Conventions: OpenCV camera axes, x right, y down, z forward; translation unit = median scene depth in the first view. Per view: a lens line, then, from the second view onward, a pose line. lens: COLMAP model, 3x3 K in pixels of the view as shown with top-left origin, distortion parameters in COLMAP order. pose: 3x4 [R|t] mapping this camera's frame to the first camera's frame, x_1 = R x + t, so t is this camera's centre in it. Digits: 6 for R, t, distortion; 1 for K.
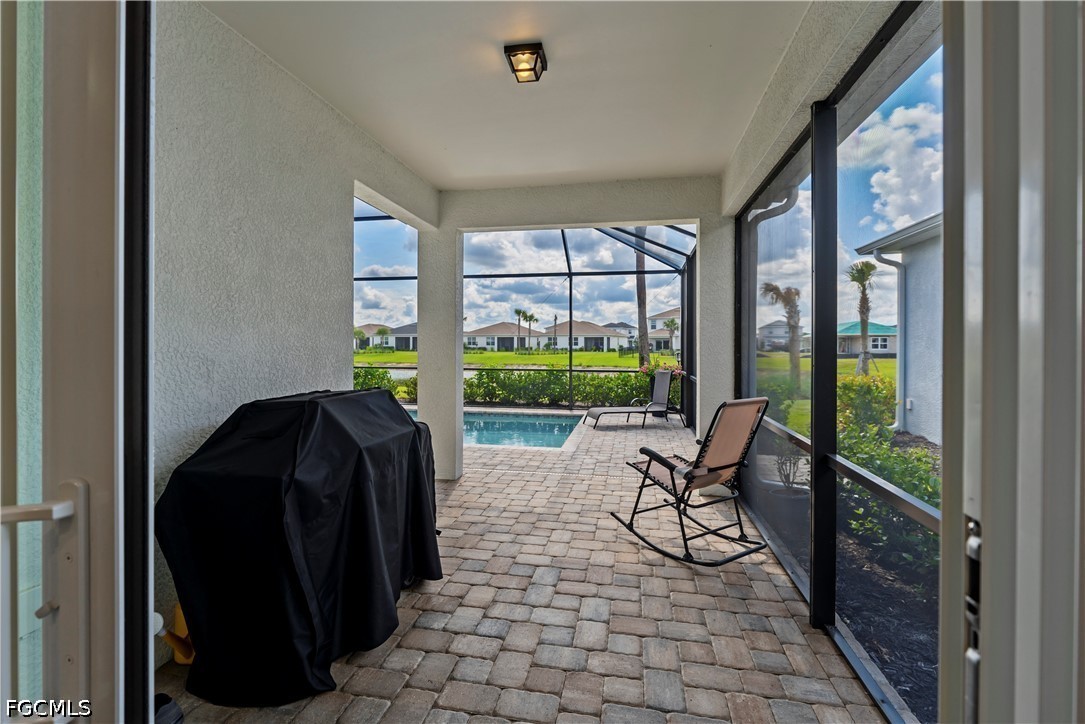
lens RADIAL K [[488.9, 0, 542.8], [0, 488.9, 365.5], [0, 0, 1]] dist [-0.001948, -0.000902]
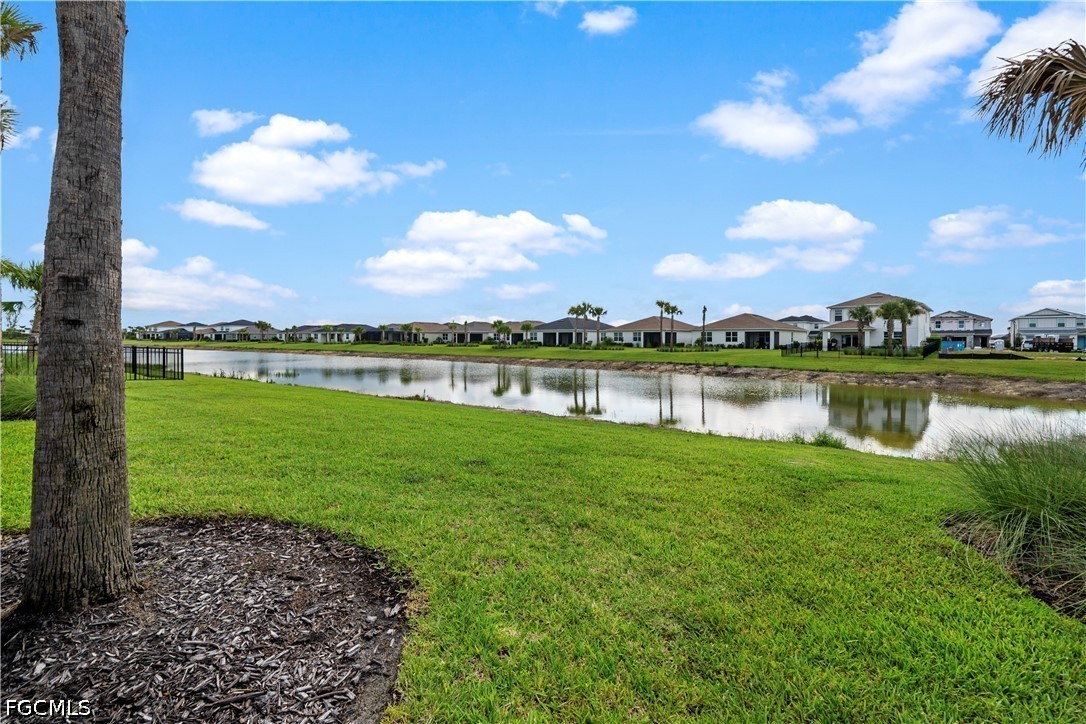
lens RADIAL K [[466.8, 0, 543.5], [0, 466.8, 355.0], [0, 0, 1]] dist [-0.009878, -0.000497]
pose [[0.926175, 0.013898, -0.376837, 0.088027], [-0.018936, 0.999774, -0.009667, -0.003872], [0.376618, 0.016089, 0.926229, 0.155852]]
